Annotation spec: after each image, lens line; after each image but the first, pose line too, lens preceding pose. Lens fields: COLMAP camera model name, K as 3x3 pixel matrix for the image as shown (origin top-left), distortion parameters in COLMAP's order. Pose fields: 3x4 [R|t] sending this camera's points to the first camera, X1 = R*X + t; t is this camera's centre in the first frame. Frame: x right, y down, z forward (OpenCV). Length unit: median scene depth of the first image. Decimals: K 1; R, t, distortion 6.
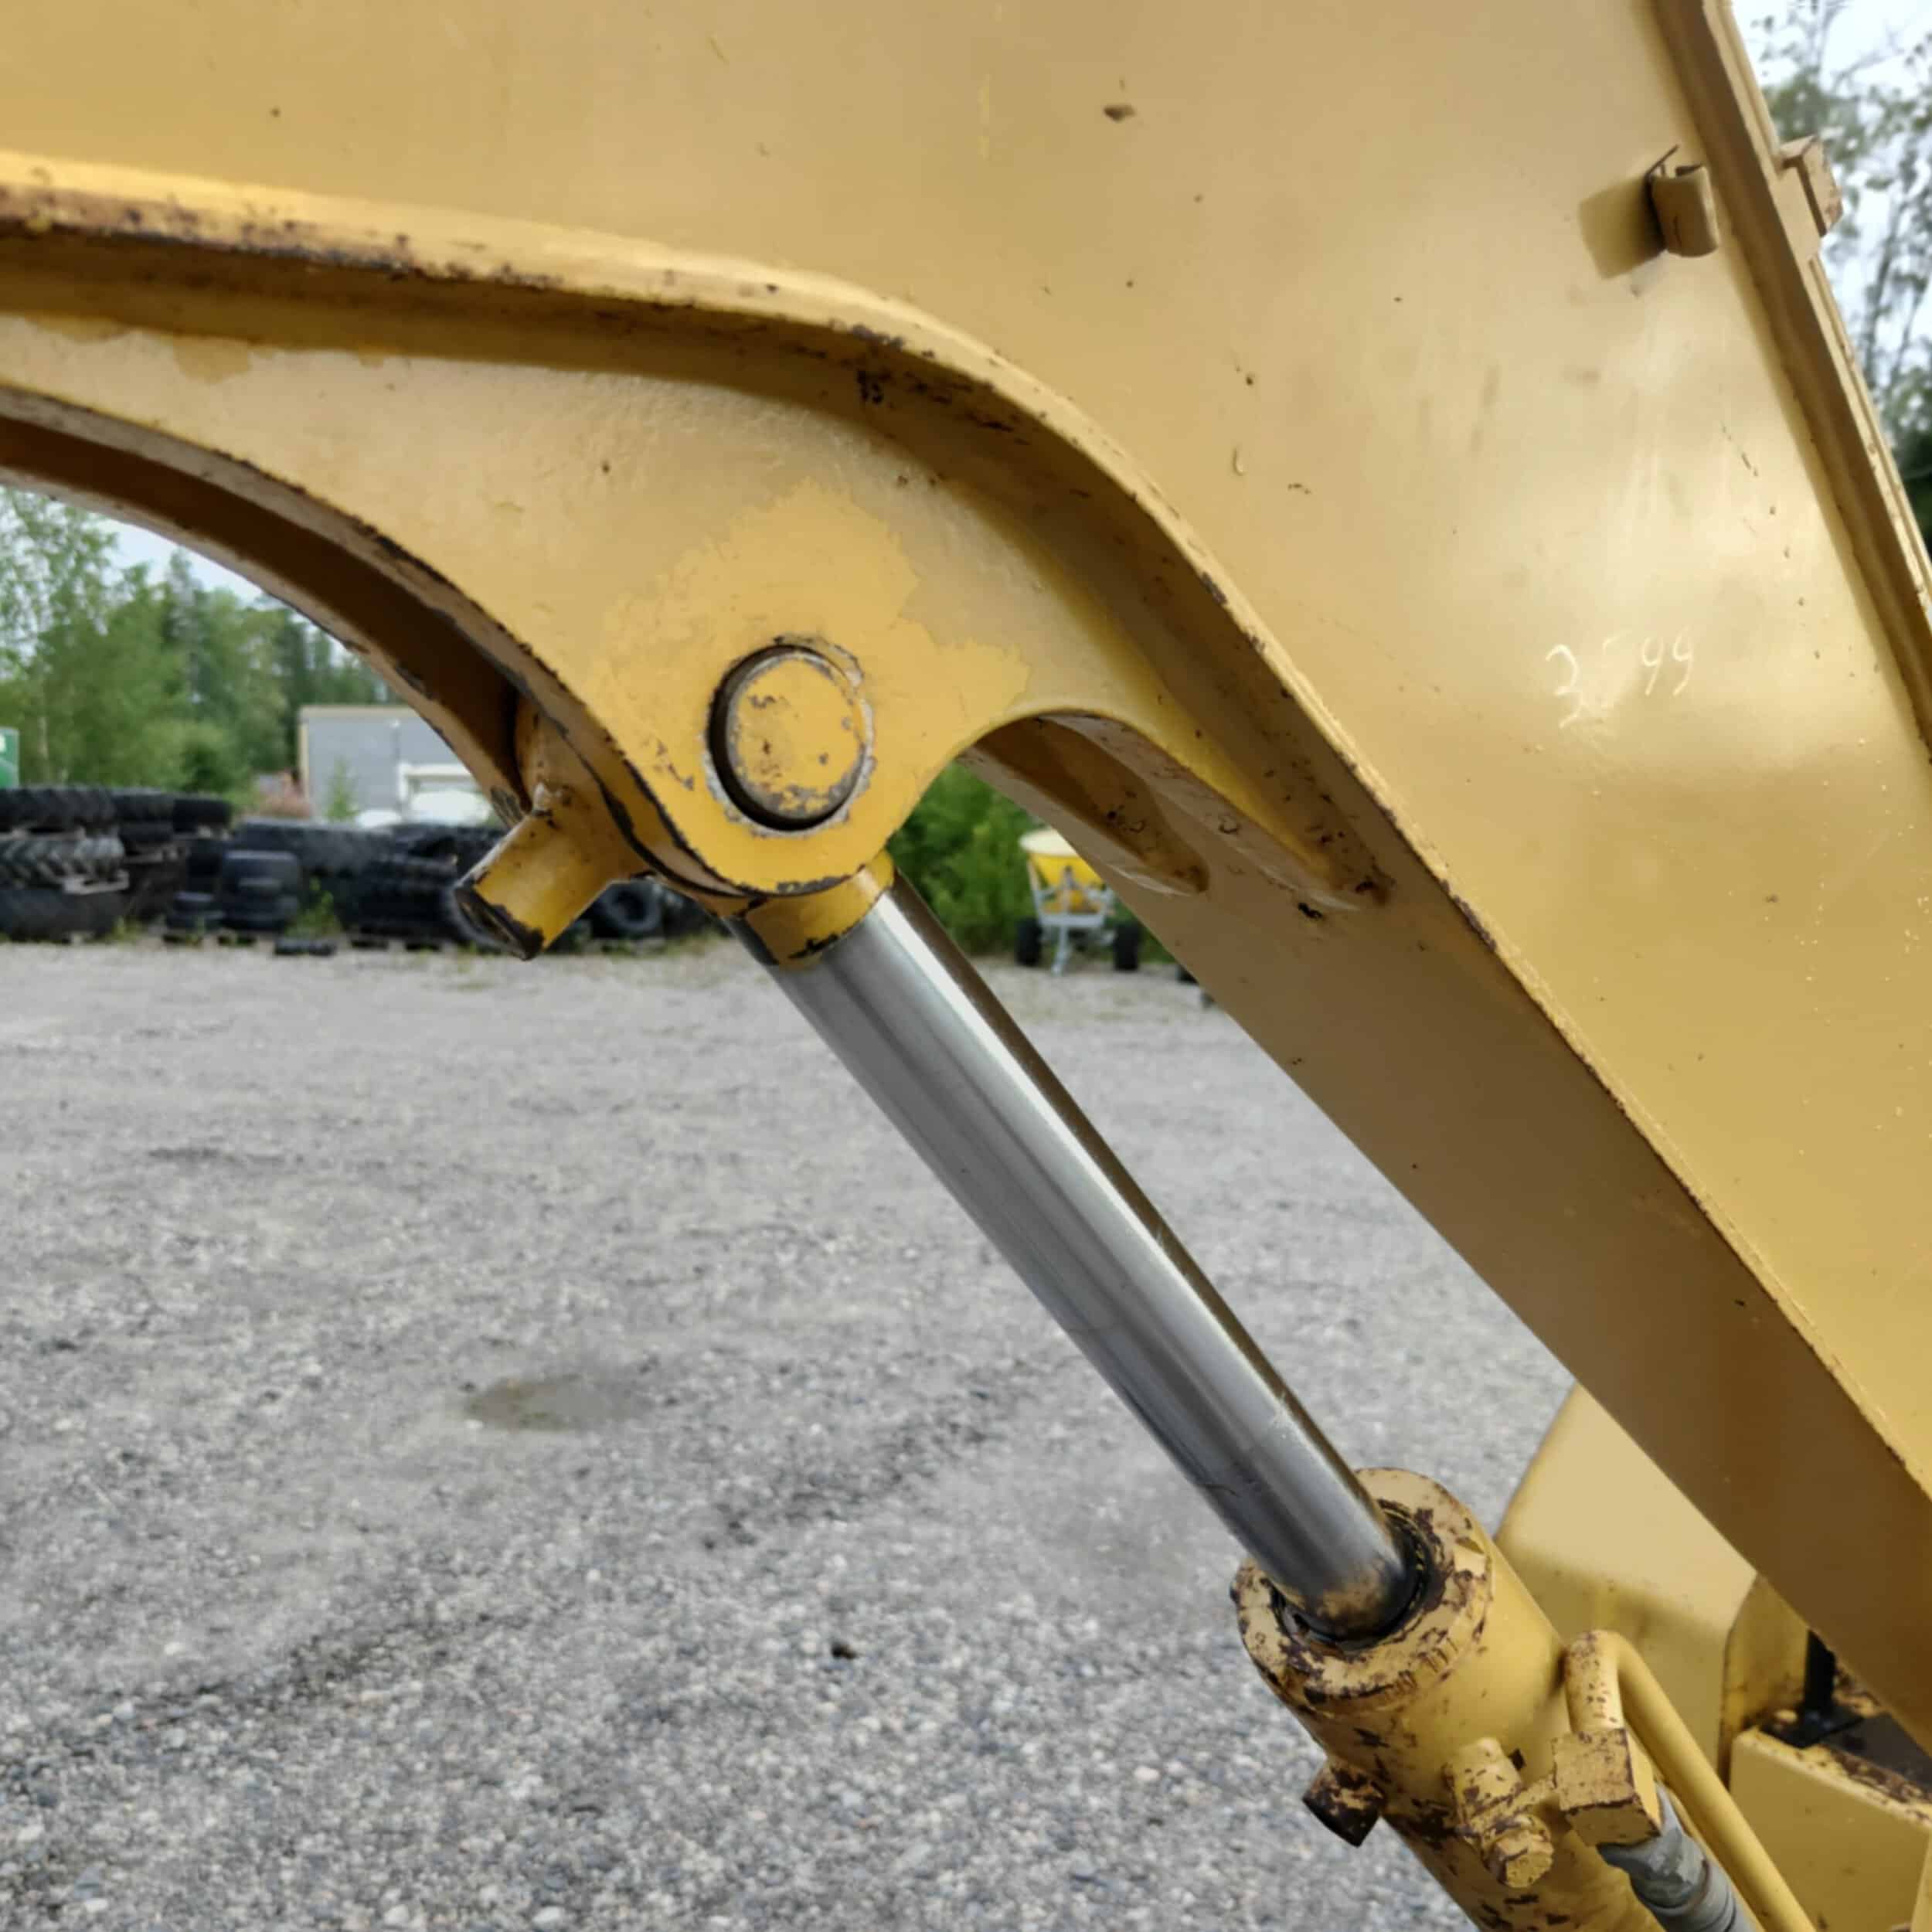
lens RADIAL K [[1814.0, 0, 964.6], [0, 1814.0, 977.2], [0, 0, 1]] dist [0.059804, -0.134580]
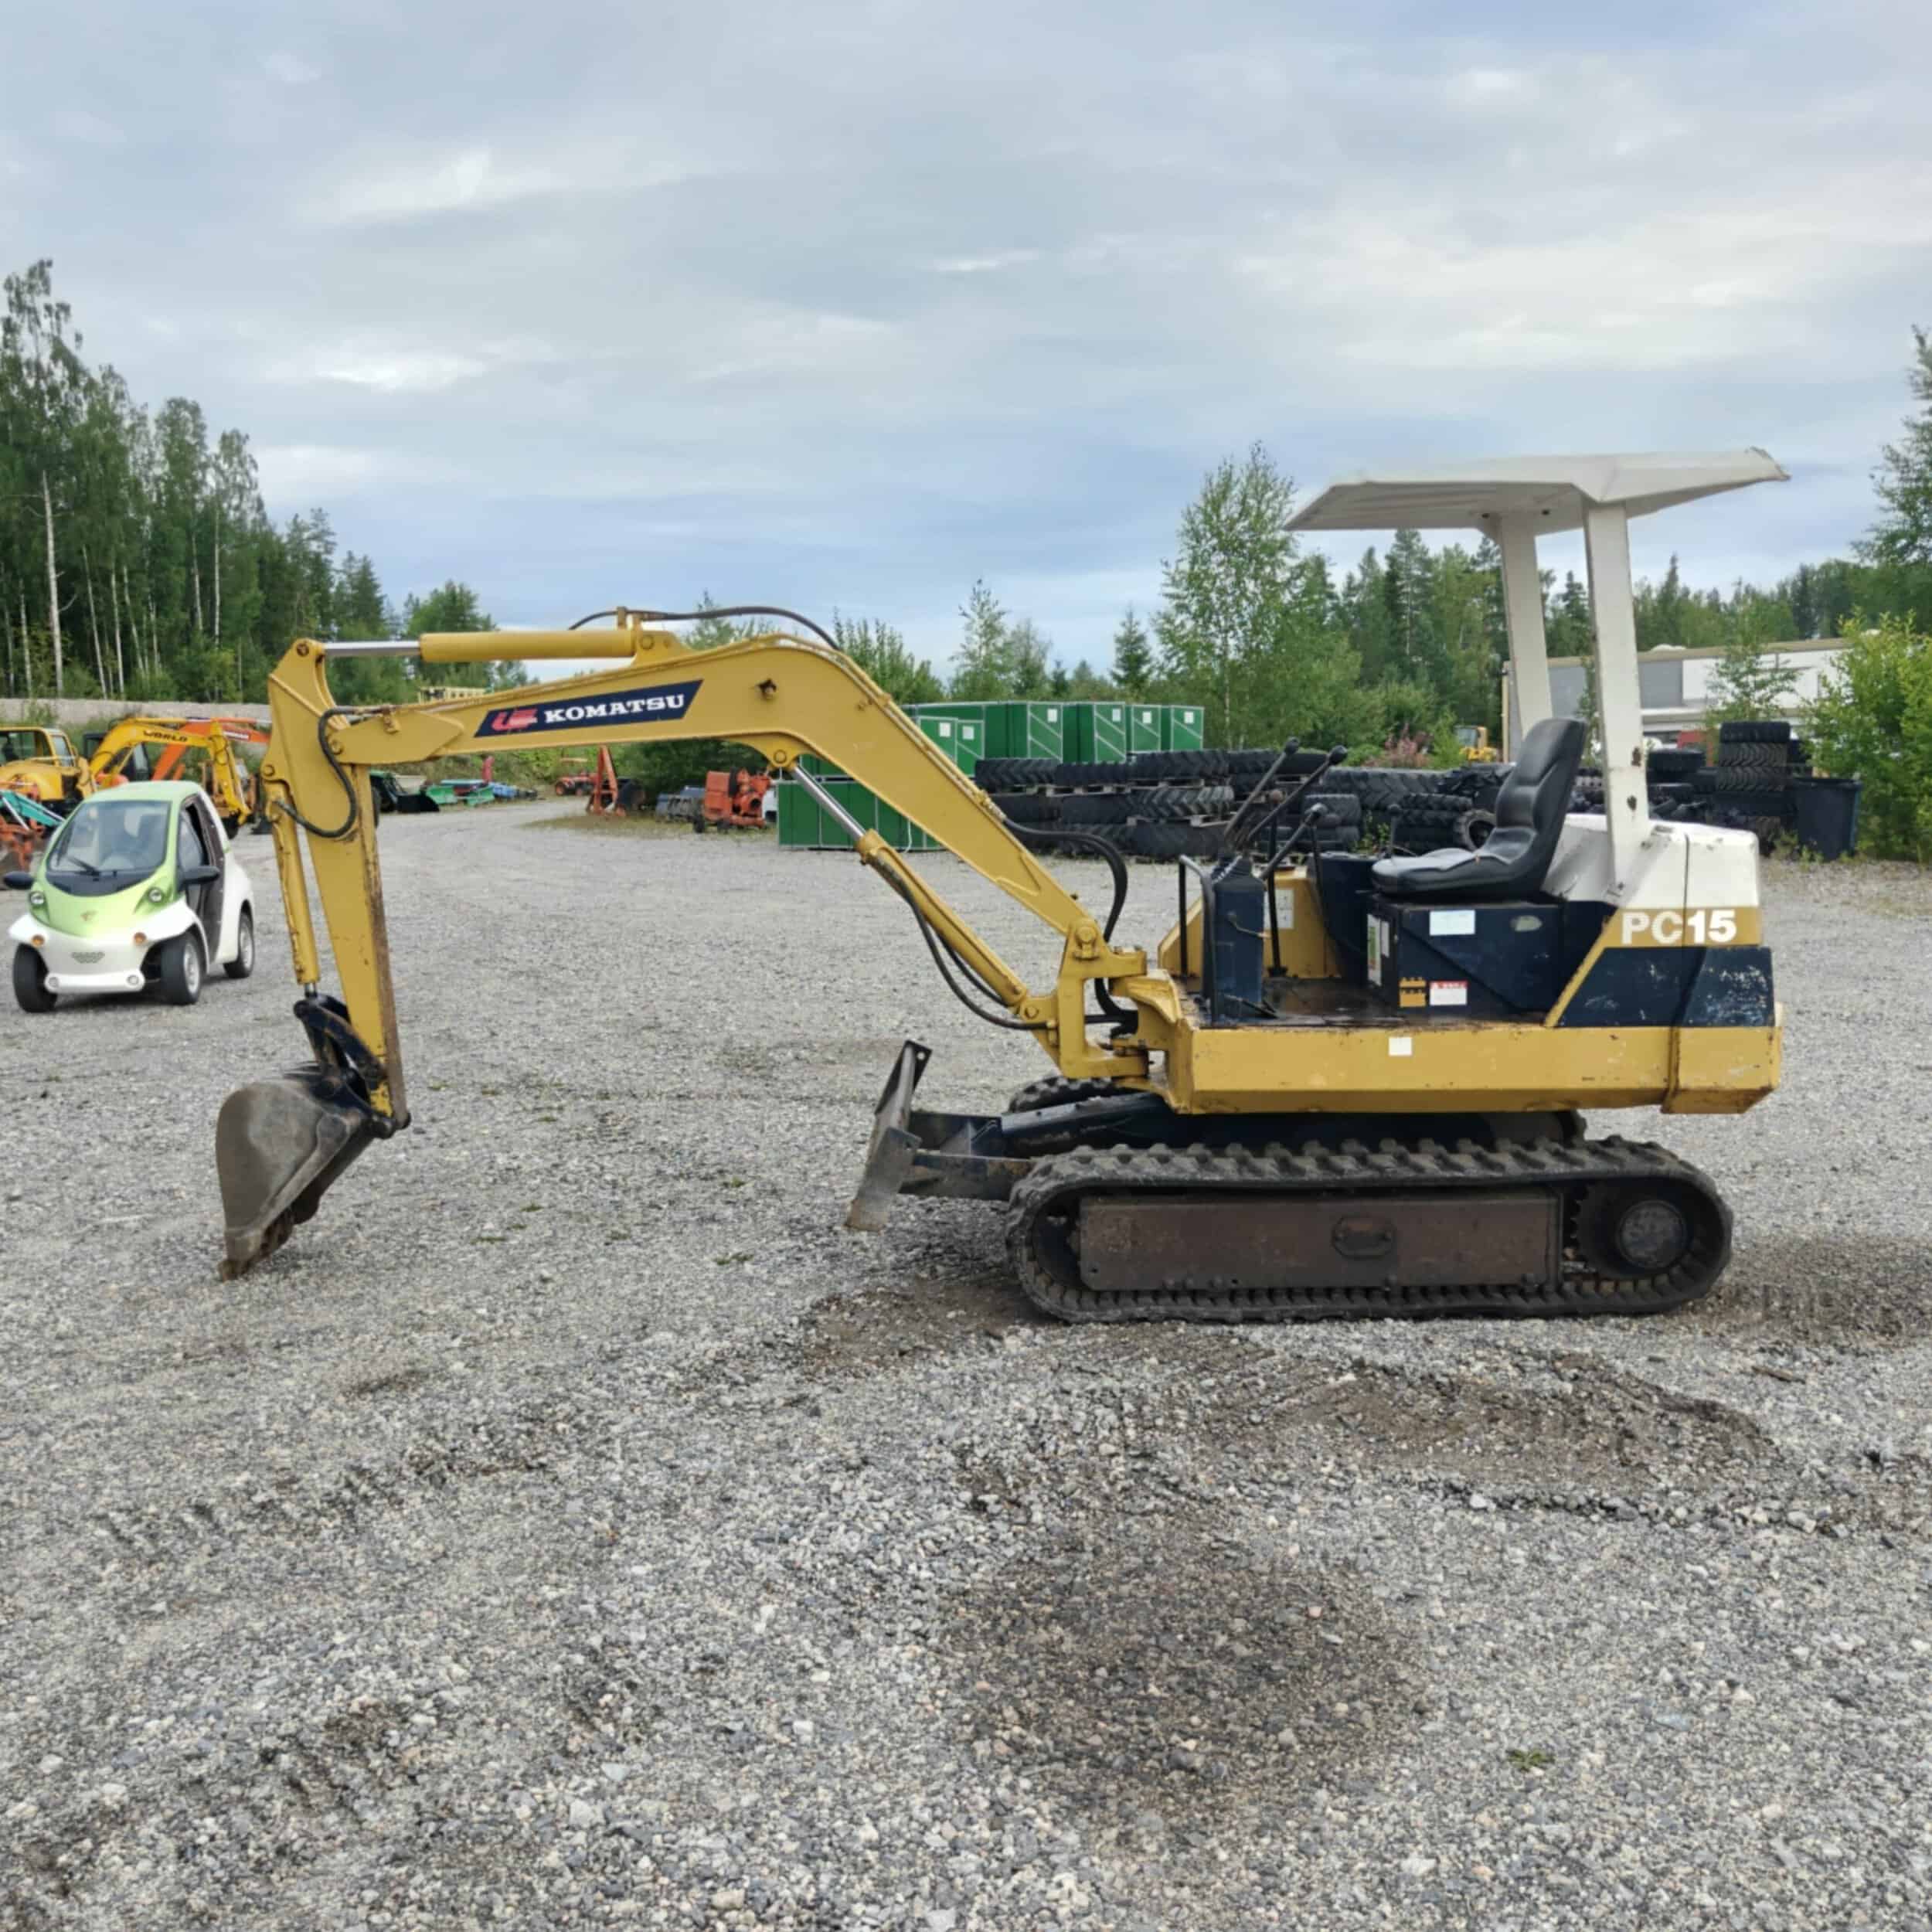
lens RADIAL K [[1819.5, 0, 979.0], [0, 1819.5, 1011.9], [0, 0, 1]] dist [0.026687, -0.017462]
pose [[0.797509, 0.042074, -0.601838, 0.209283], [-0.013551, 0.998563, 0.051851, 0.023639], [0.603154, -0.033196, 0.796933, -0.195200]]
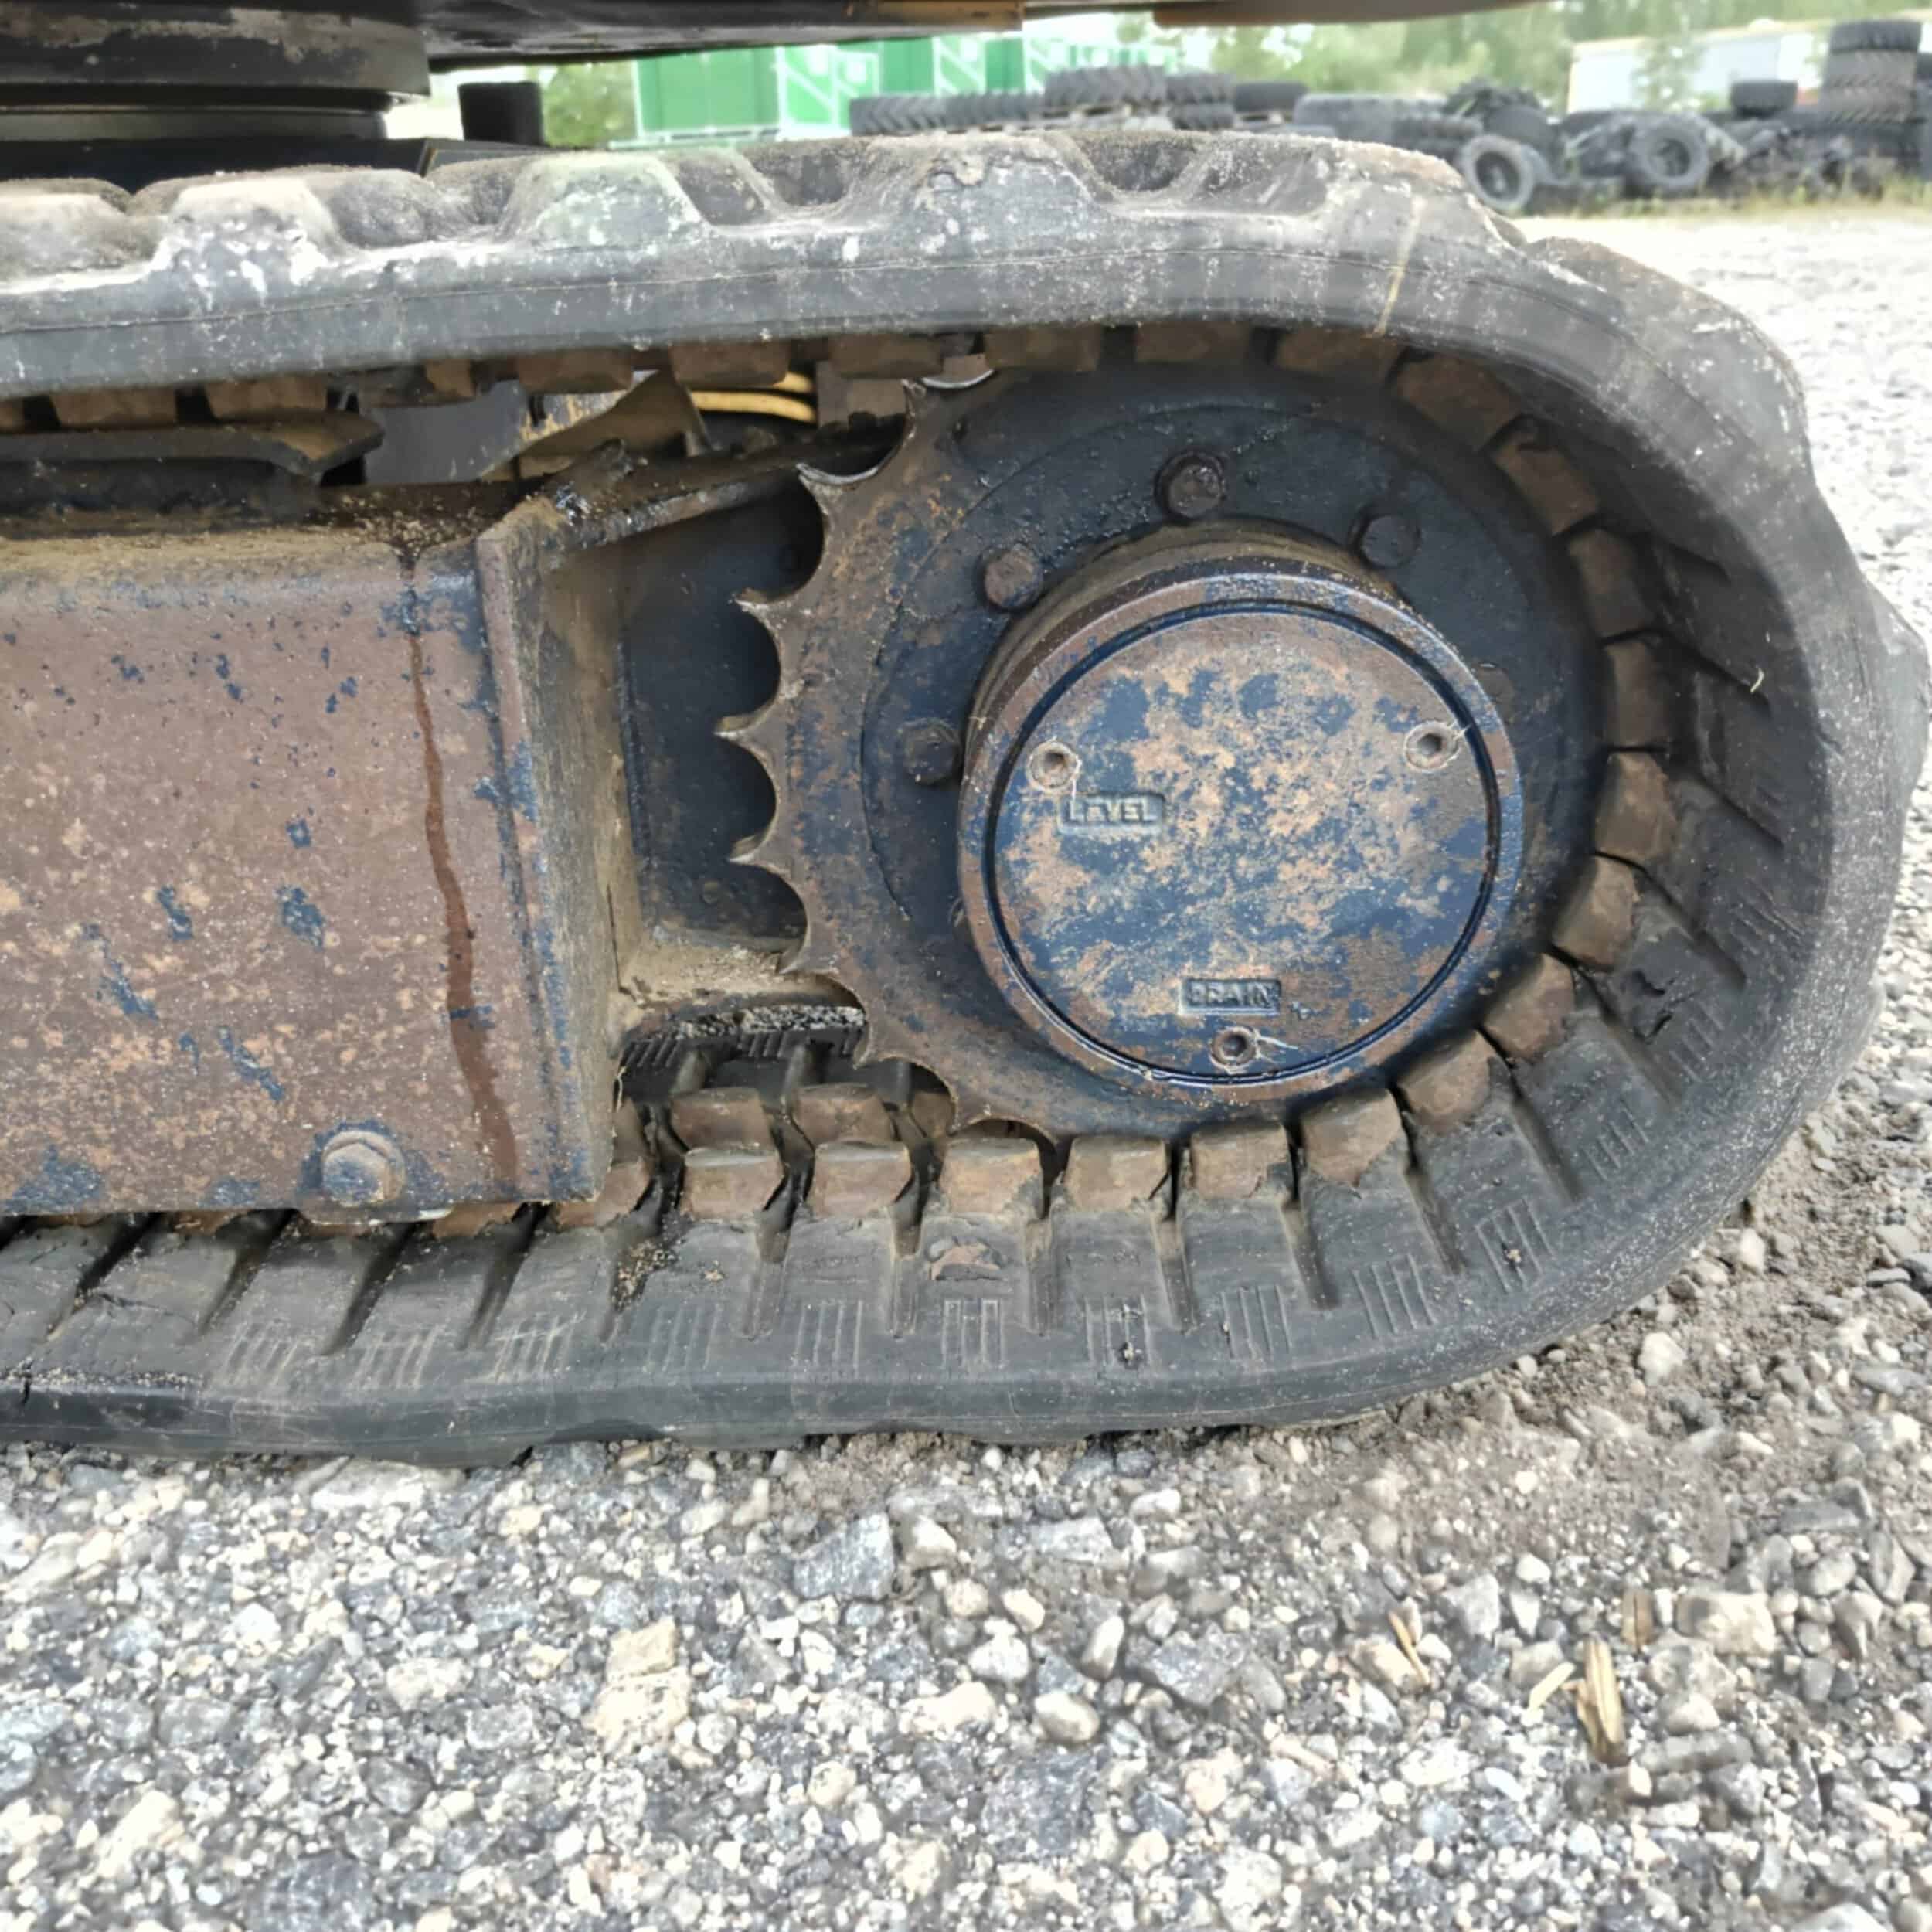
lens RADIAL K [[1812.1, 0, 980.7], [0, 1812.1, 986.4], [0, 0, 1]] dist [0.005438, 0.005223]
pose [[0.788705, 0.196679, -0.582462, 0.142066], [-0.001171, 0.947923, 0.318498, 0.061686], [0.614771, -0.250519, 0.747861, 0.056285]]
